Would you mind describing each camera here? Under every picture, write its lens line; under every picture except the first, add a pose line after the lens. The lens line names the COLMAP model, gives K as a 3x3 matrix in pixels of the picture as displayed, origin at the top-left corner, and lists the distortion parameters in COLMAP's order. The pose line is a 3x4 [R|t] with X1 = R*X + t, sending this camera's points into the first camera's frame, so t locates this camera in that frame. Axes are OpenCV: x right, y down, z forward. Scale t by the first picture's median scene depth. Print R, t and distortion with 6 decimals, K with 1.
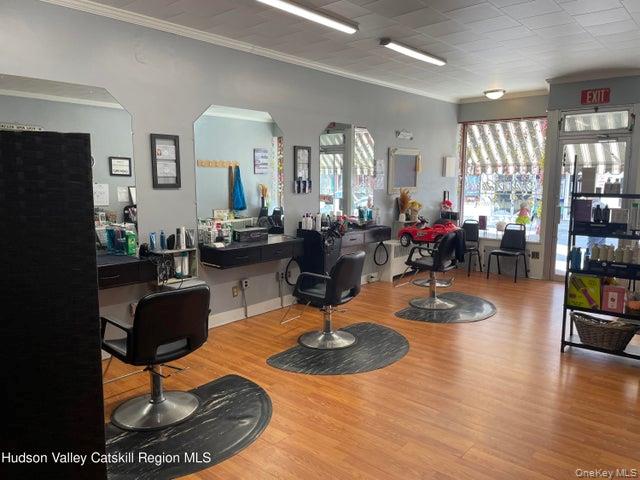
lens RADIAL K [[480.4, 0, 324.1], [0, 480.4, 243.4], [0, 0, 1]] dist [0.090613, -0.116041]
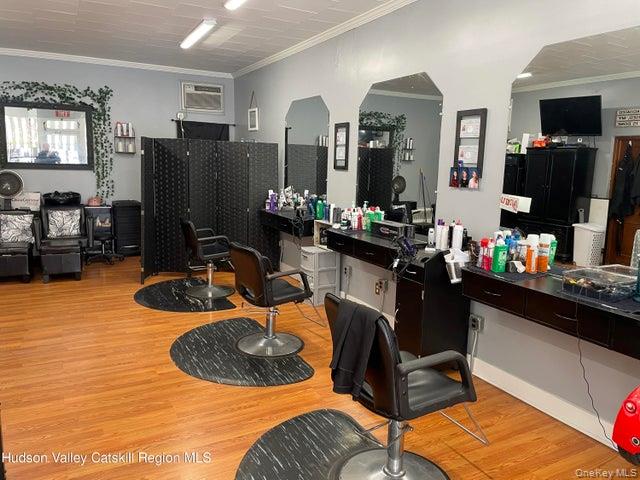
lens RADIAL K [[480.4, 0, 318.9], [0, 480.4, 234.9], [0, 0, 1]] dist [0.090613, -0.116041]
pose [[-0.367267, 0.129029, -0.921122, 0.608327], [-0.154818, 0.968035, 0.197329, -0.142952], [0.917140, 0.215079, -0.335552, 1.078631]]
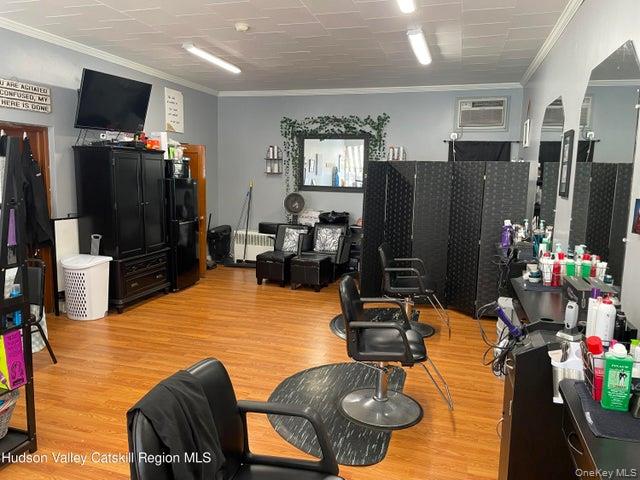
lens RADIAL K [[480.4, 0, 314.4], [0, 480.4, 236.6], [0, 0, 1]] dist [0.090613, -0.116041]
pose [[-0.917084, 0.028824, -0.397650, 0.302651], [-0.079717, 0.963986, 0.253723, -0.176239], [0.390643, 0.264385, -0.881759, 1.238884]]
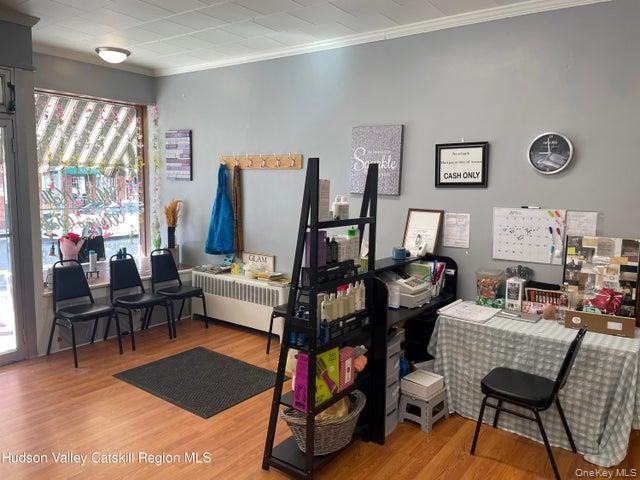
lens RADIAL K [[480.4, 0, 323.6], [0, 480.4, 238.3], [0, 0, 1]] dist [0.090613, -0.116041]
pose [[-0.073099, -0.117985, 0.990321, -0.045943], [0.118138, 0.984962, 0.126067, -0.113873], [-0.990303, 0.126210, -0.058061, 0.751824]]
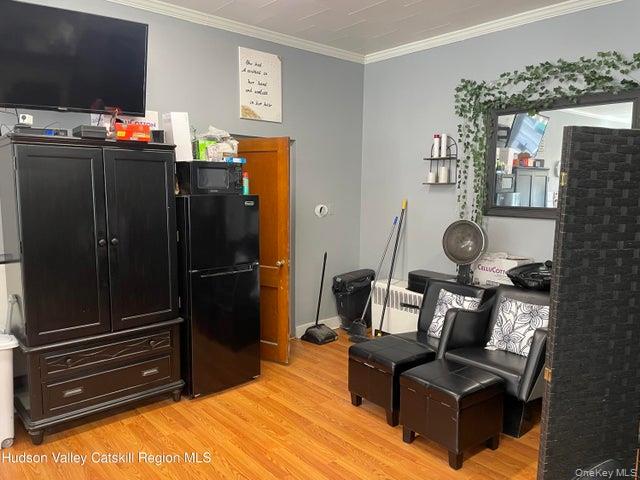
lens RADIAL K [[480.4, 0, 322.7], [0, 480.4, 240.1], [0, 0, 1]] dist [0.090613, -0.116041]
pose [[-0.989658, -0.026627, 0.140953, -0.081101], [0.008932, 0.969275, 0.245818, -0.094025], [-0.143168, 0.244535, -0.959013, 0.698450]]
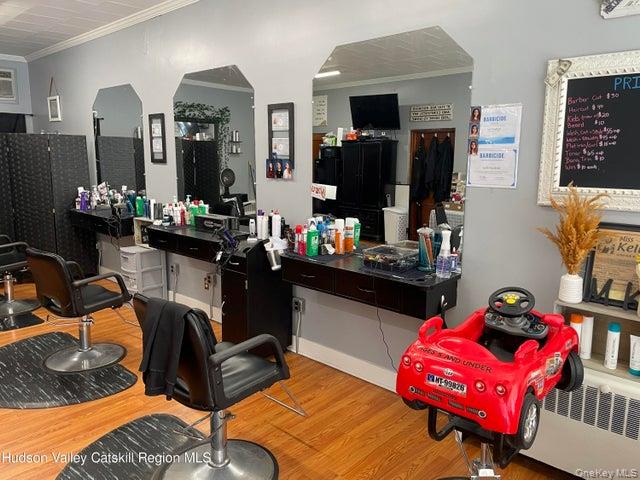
lens RADIAL K [[480.4, 0, 321.4], [0, 480.4, 233.8], [0, 0, 1]] dist [0.090613, -0.116041]
pose [[-0.038074, 0.154340, -0.987284, 0.607255], [-0.146006, 0.976538, 0.158291, -0.145654], [0.988551, 0.150176, -0.014646, 1.104342]]
